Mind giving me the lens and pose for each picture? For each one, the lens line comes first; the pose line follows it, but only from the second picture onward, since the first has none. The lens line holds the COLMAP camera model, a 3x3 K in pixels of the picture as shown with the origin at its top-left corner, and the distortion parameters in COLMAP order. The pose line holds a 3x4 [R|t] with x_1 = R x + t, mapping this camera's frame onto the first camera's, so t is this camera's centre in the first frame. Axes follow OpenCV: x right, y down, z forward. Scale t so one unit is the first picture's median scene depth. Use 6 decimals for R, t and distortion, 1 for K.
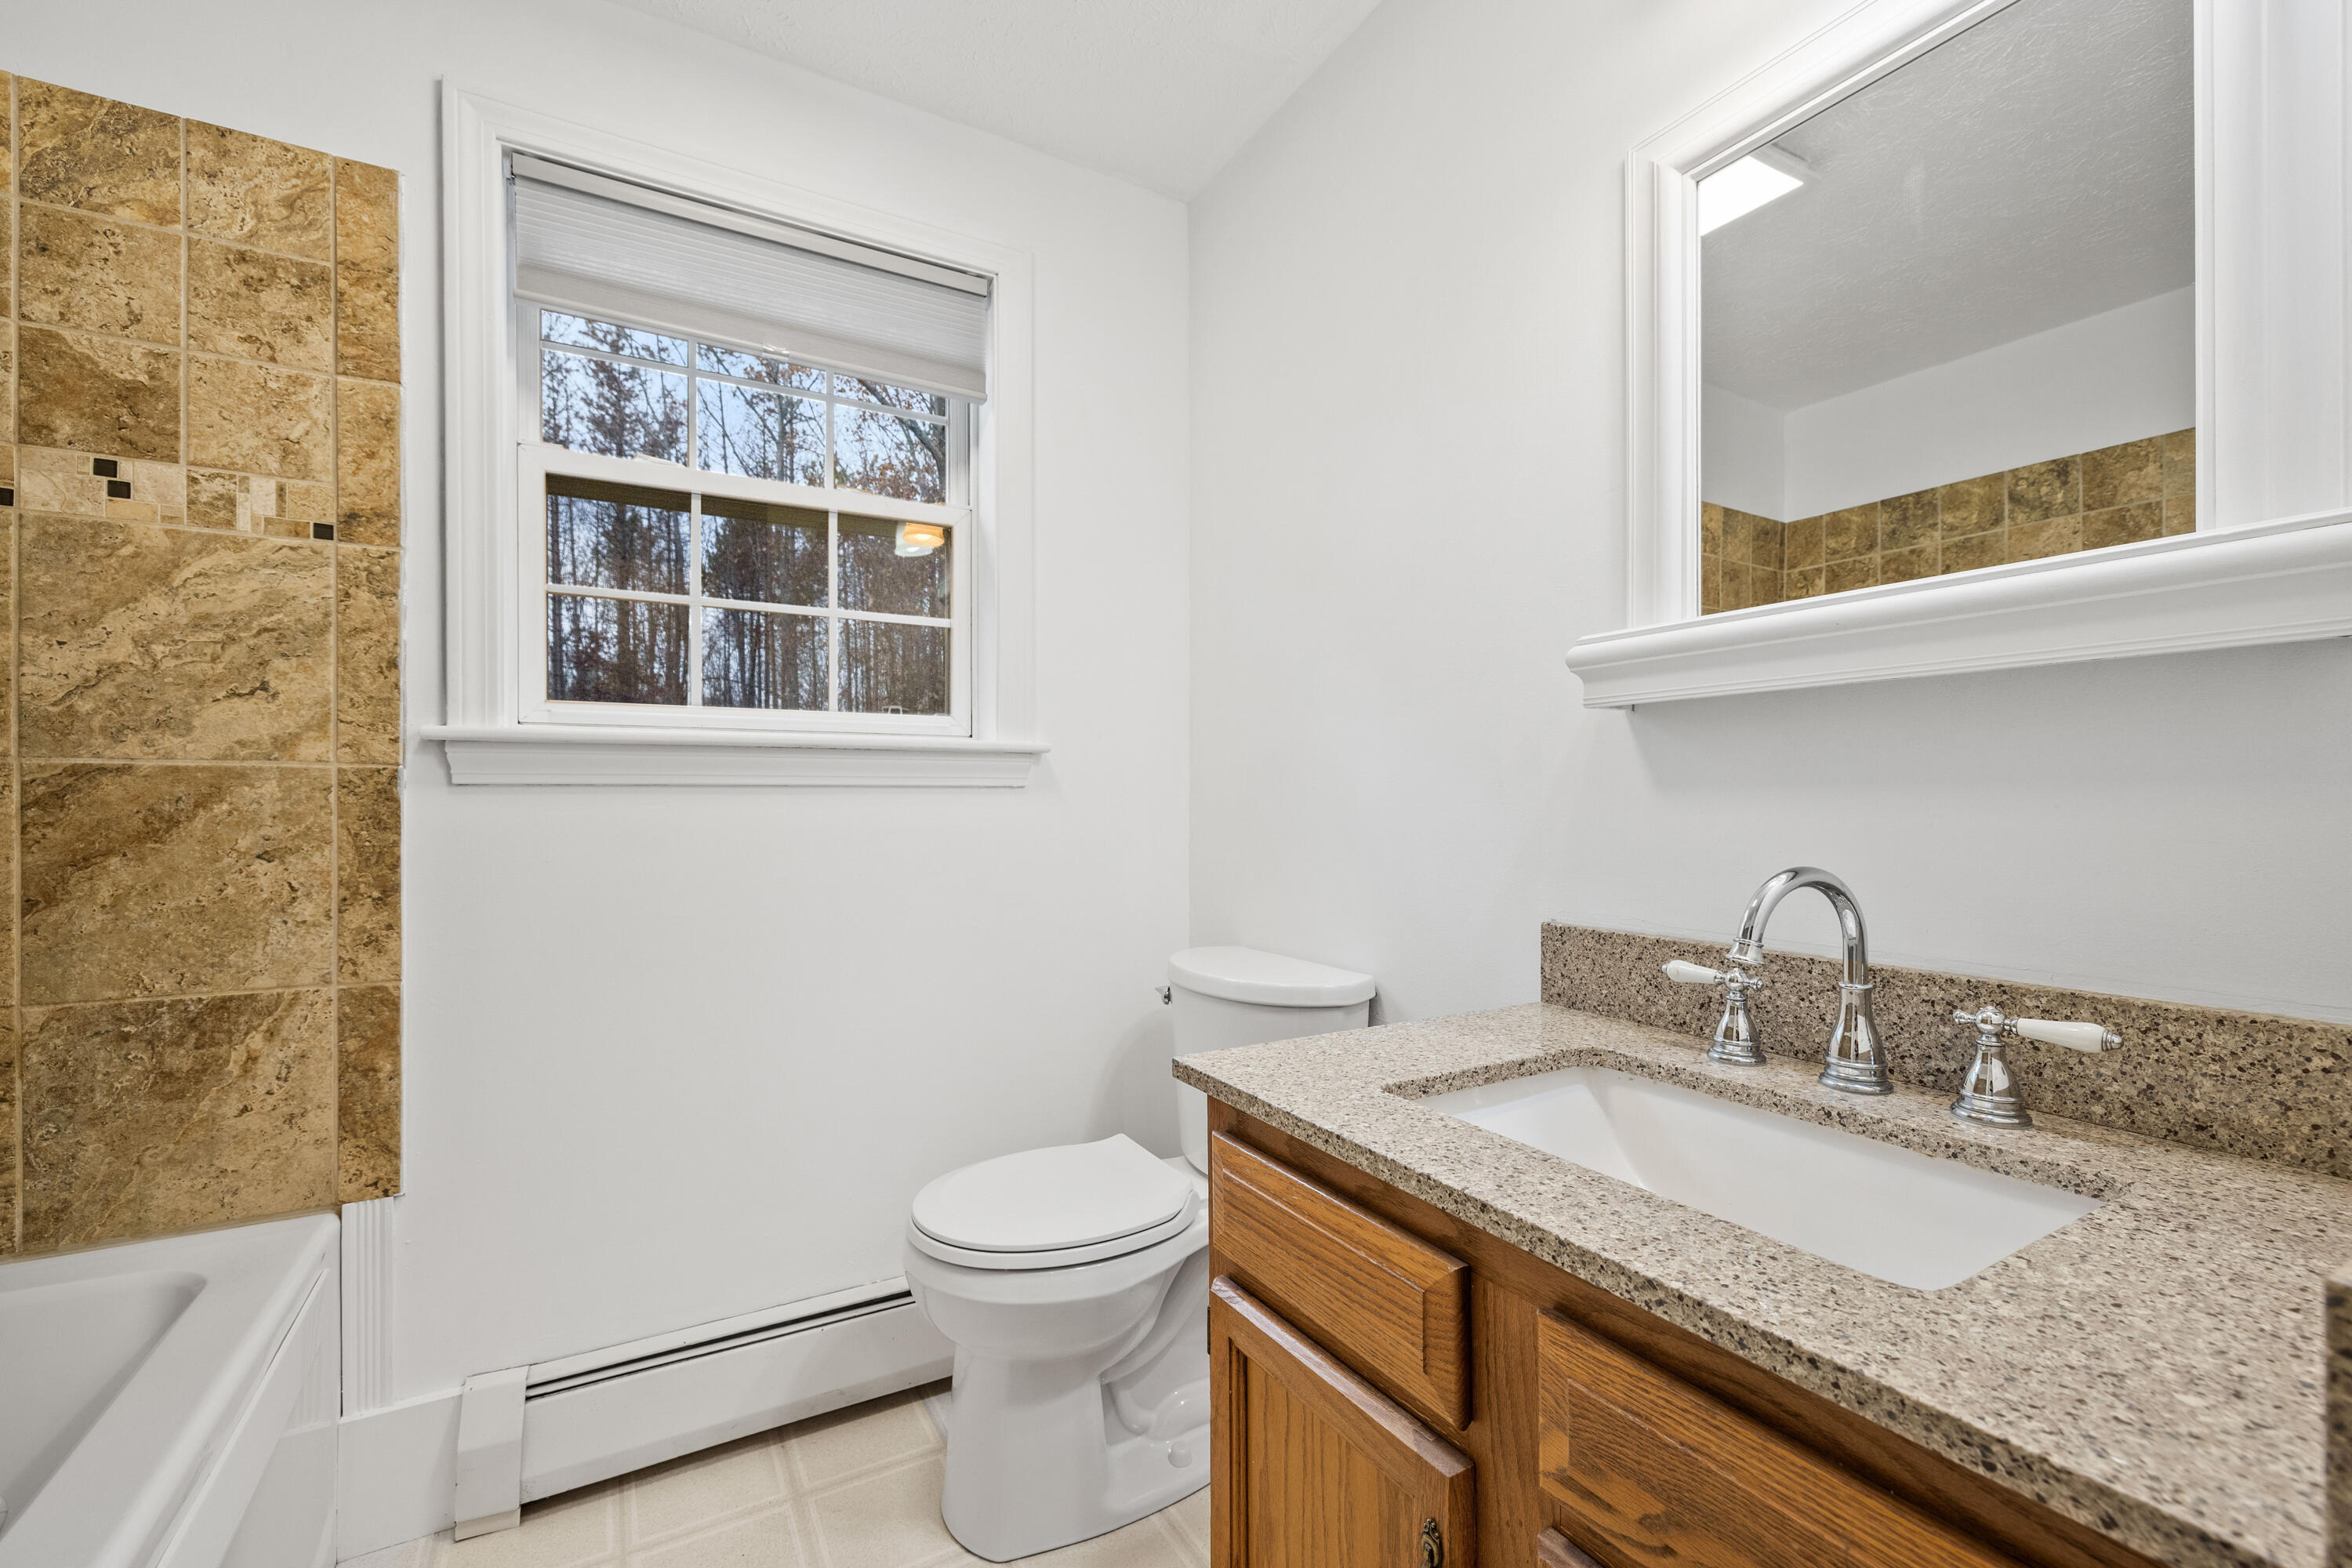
lens RADIAL K [[975.5, 0, 1171.3], [0, 975.5, 784.6], [0, 0, 1]] dist [-0.000913, -0.000437]
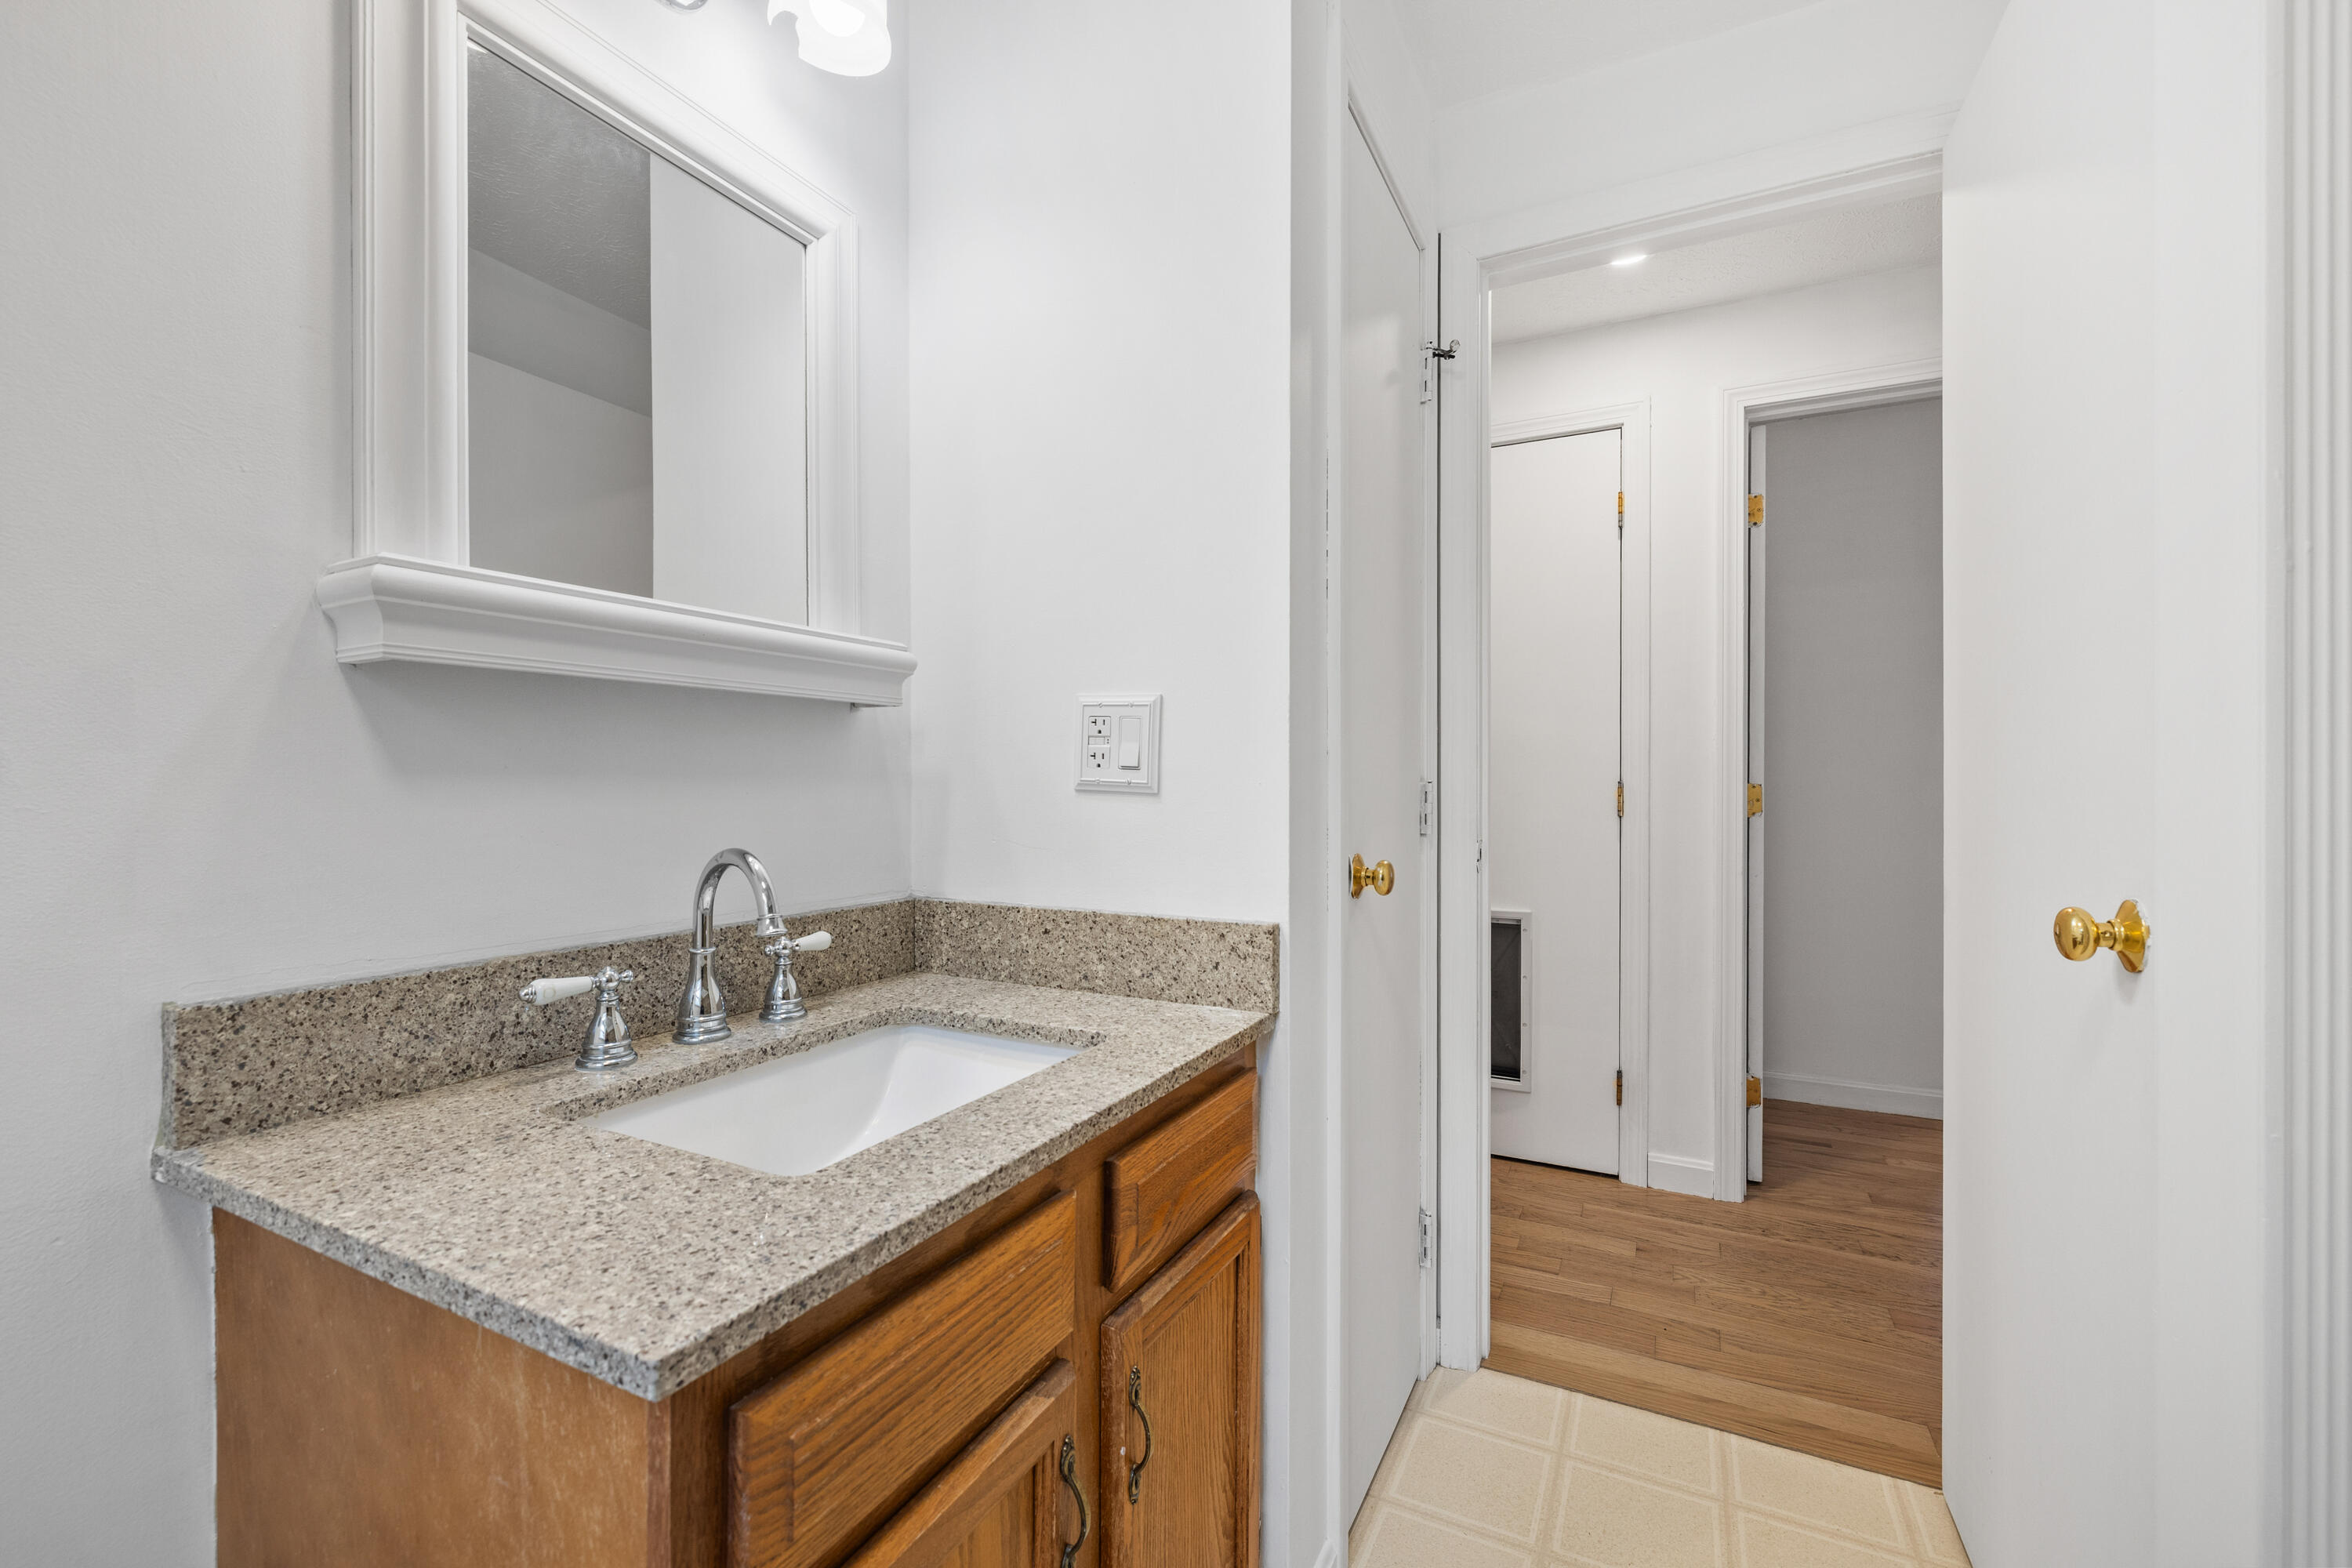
lens RADIAL K [[975.5, 0, 1171.3], [0, 975.5, 784.6], [0, 0, 1]] dist [-0.000913, -0.000437]
pose [[-0.534540, -0.000613, 0.845143, -0.621172], [-0.010270, 0.999931, -0.005770, 0.014231], [-0.845081, -0.011764, -0.534509, 1.269812]]
